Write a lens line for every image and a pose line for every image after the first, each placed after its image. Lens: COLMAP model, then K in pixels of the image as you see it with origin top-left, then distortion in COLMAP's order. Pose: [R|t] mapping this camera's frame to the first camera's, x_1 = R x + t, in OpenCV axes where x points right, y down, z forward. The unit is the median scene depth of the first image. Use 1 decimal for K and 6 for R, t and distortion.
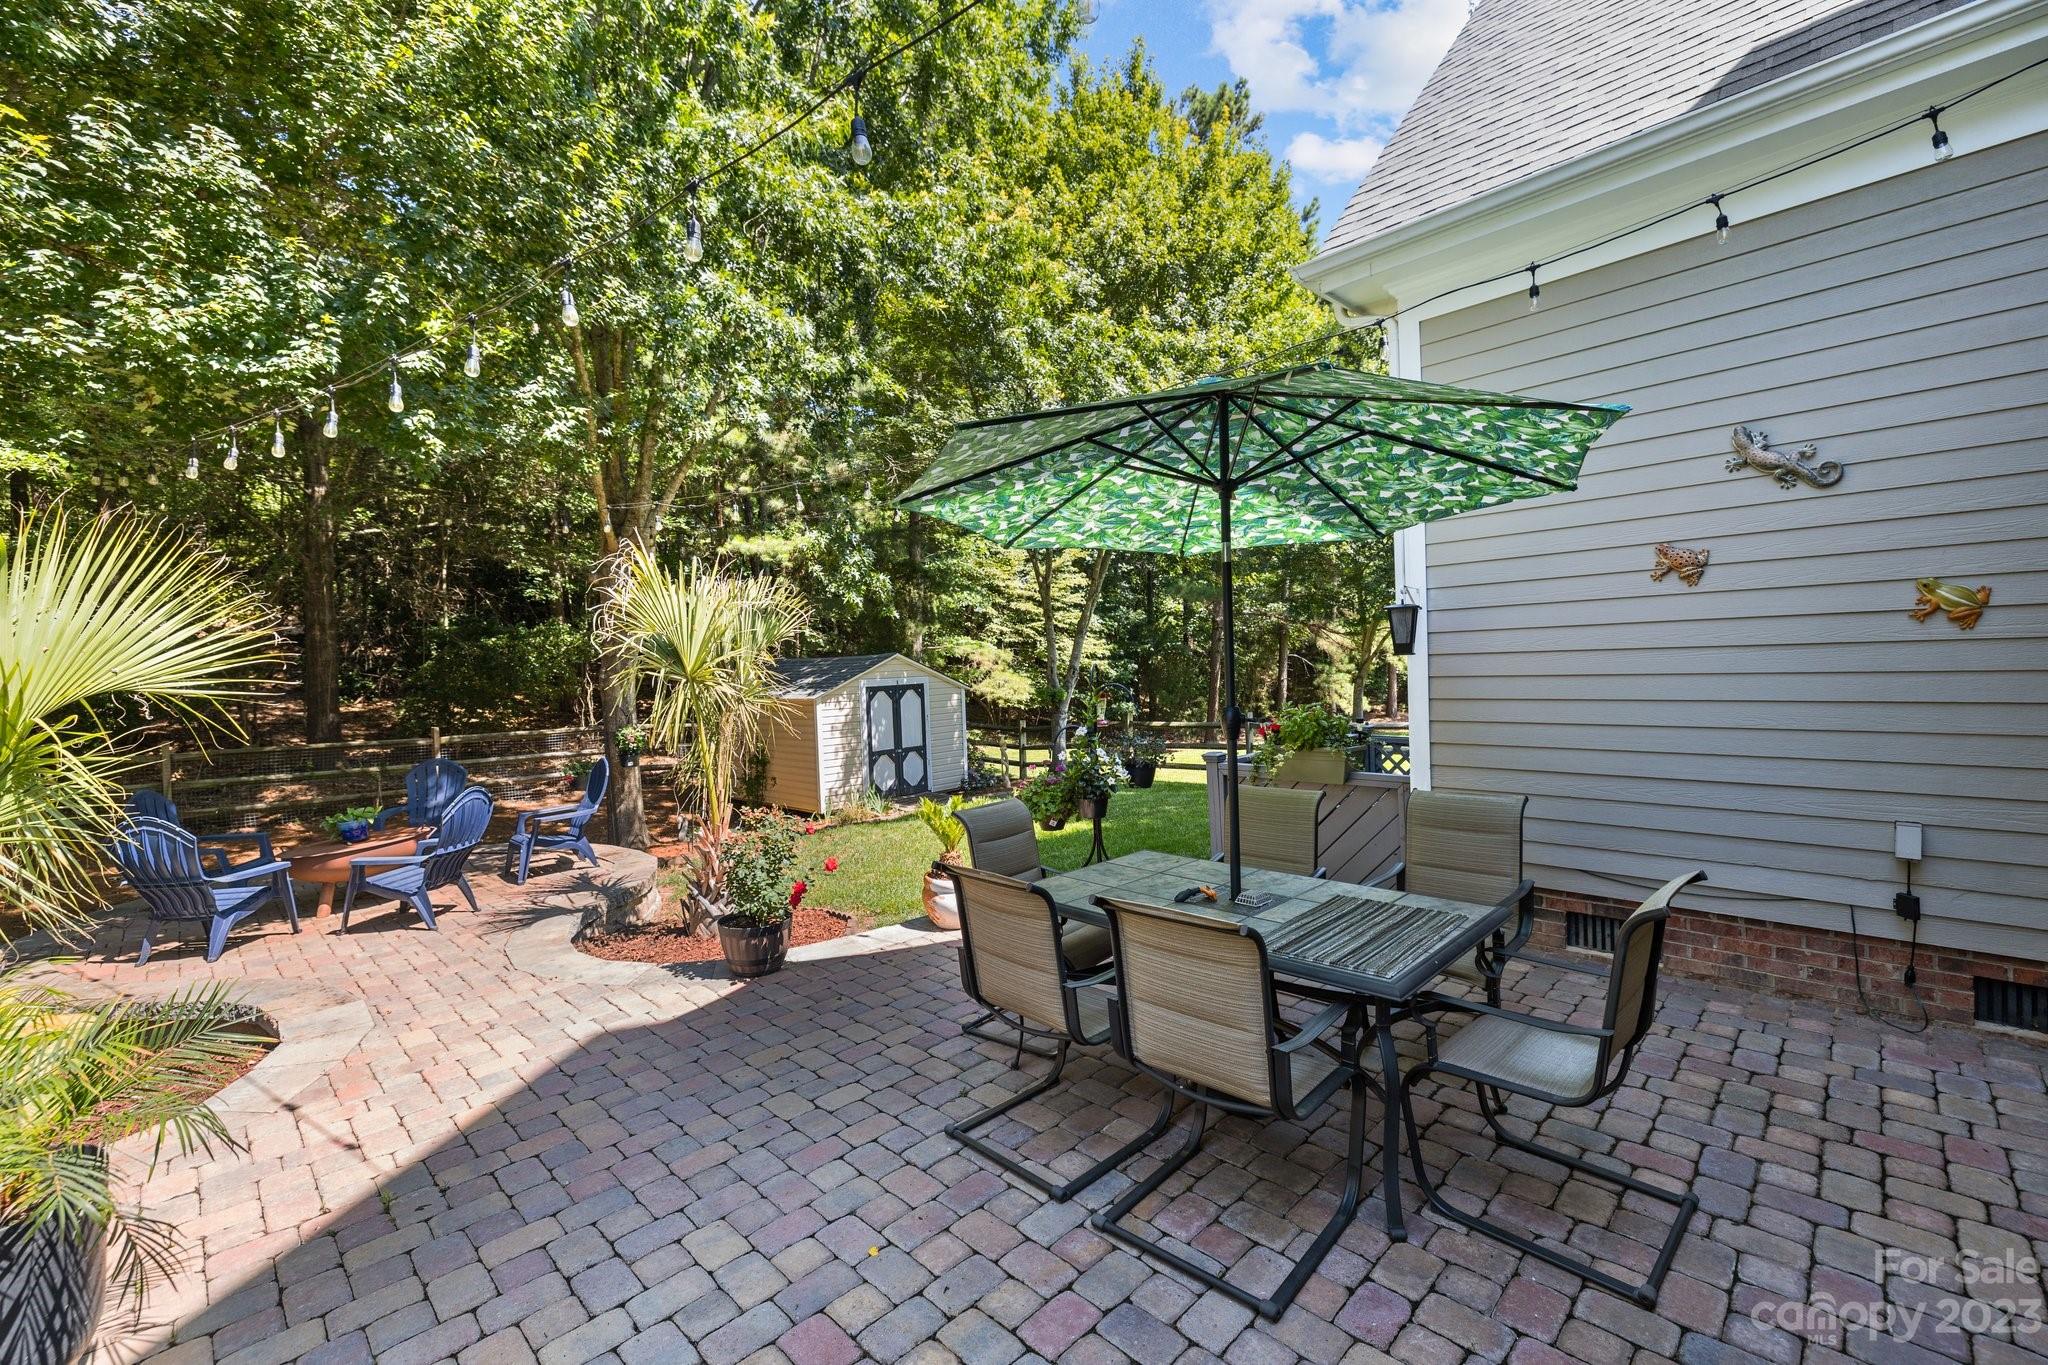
lens RADIAL K [[877.6, 0, 1034.4], [0, 877.6, 676.4], [0, 0, 1]] dist [0.001230, -0.000032]
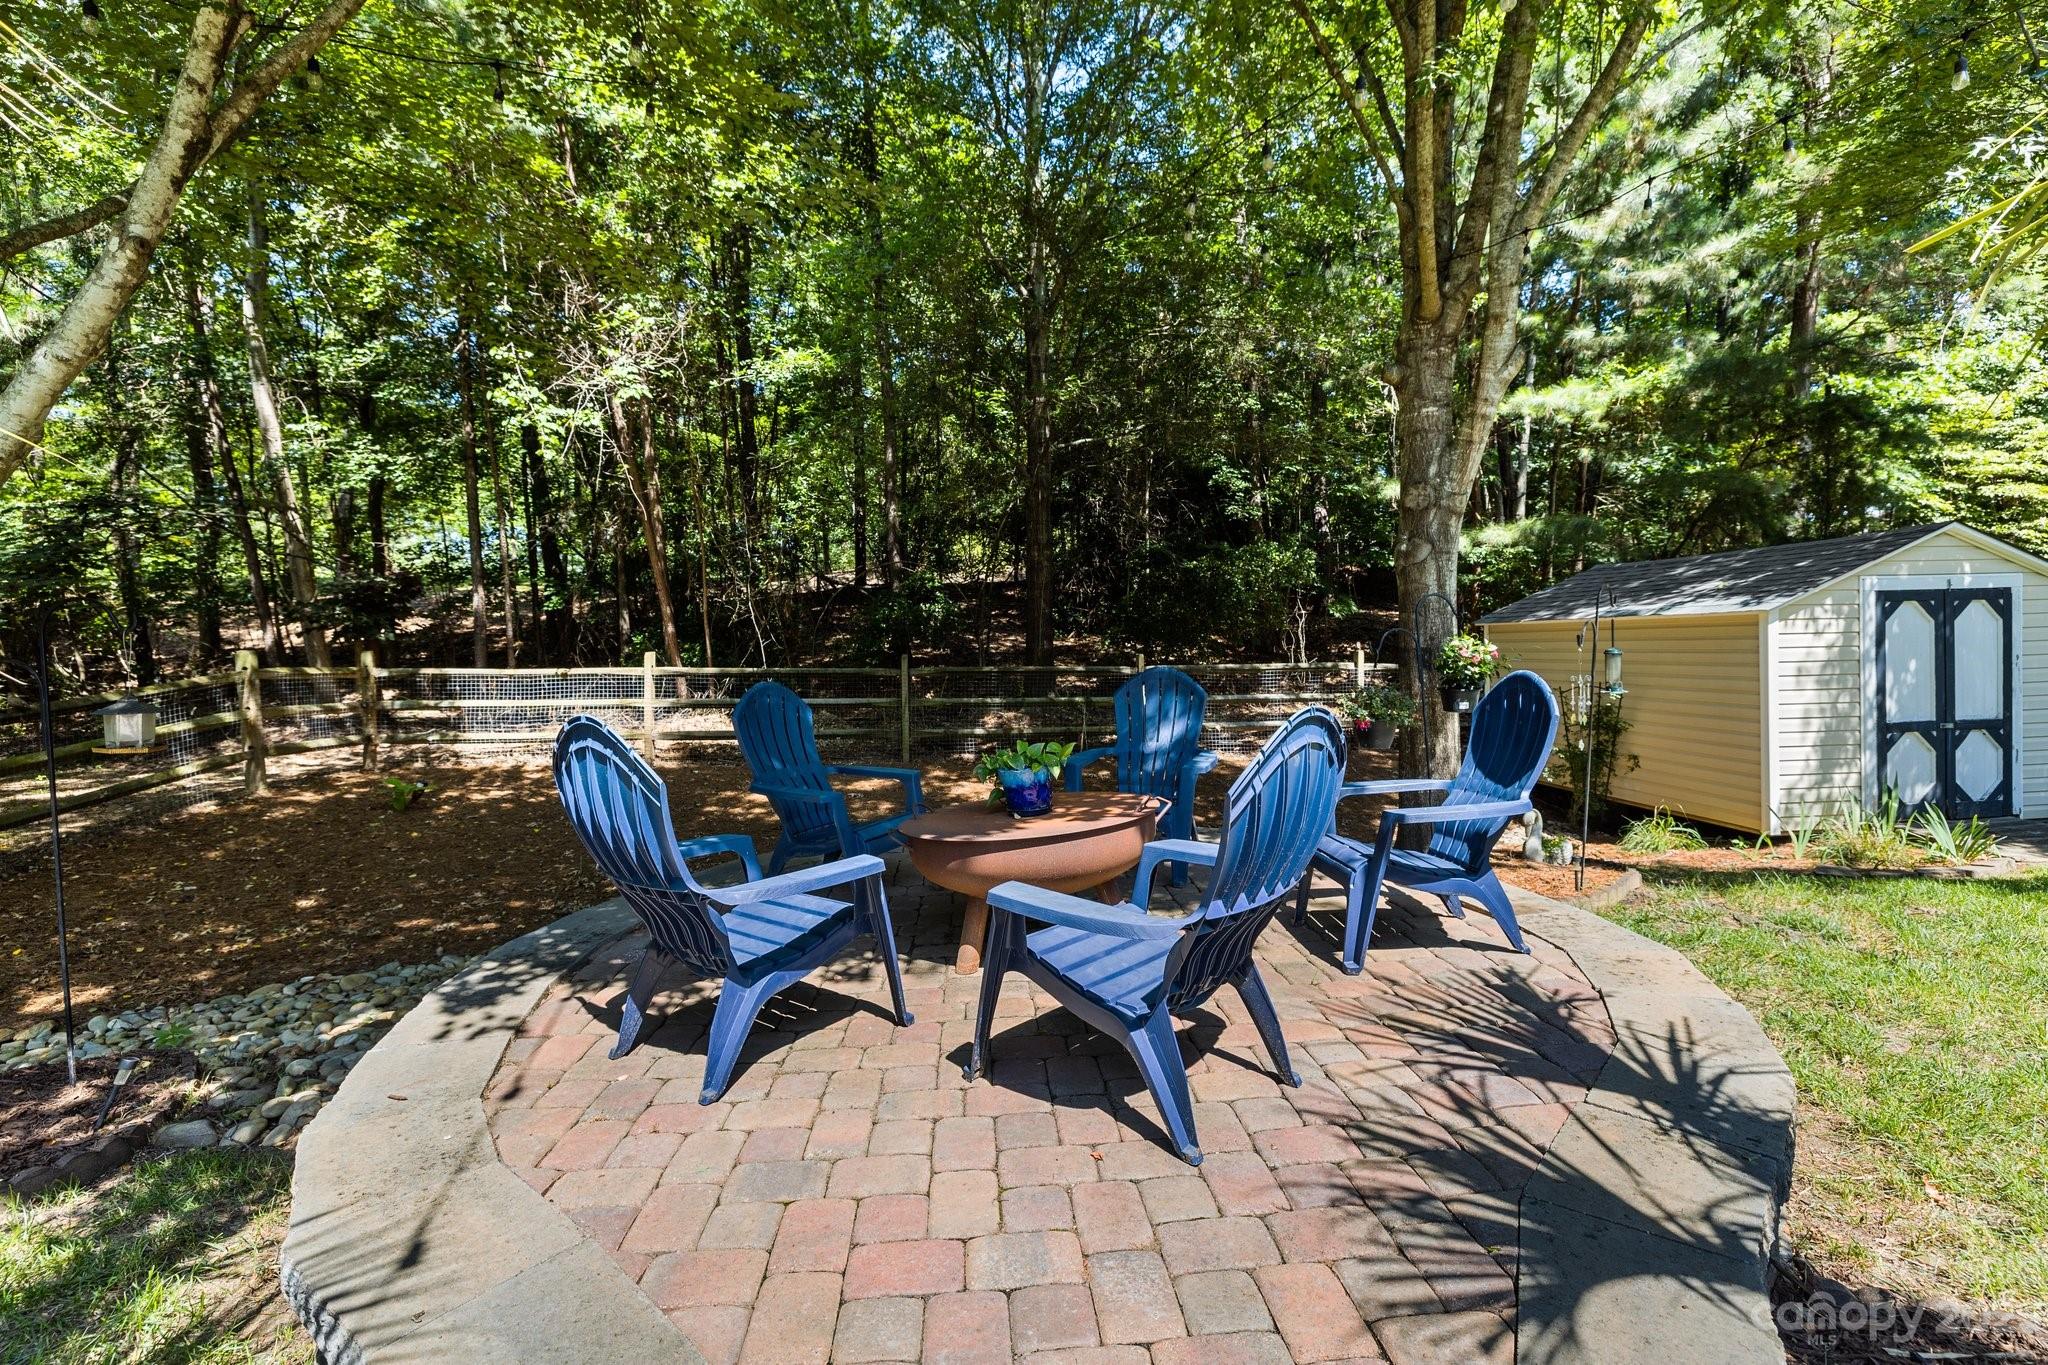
lens RADIAL K [[877.6, 0, 1024.9], [0, 877.6, 672.1], [0, 0, 1]] dist [0.001230, -0.000032]
pose [[0.753659, 0.036509, -0.656251, -0.223843], [-0.015083, 0.999154, 0.038264, 0.045125], [0.657092, -0.018940, 0.753572, 0.309826]]
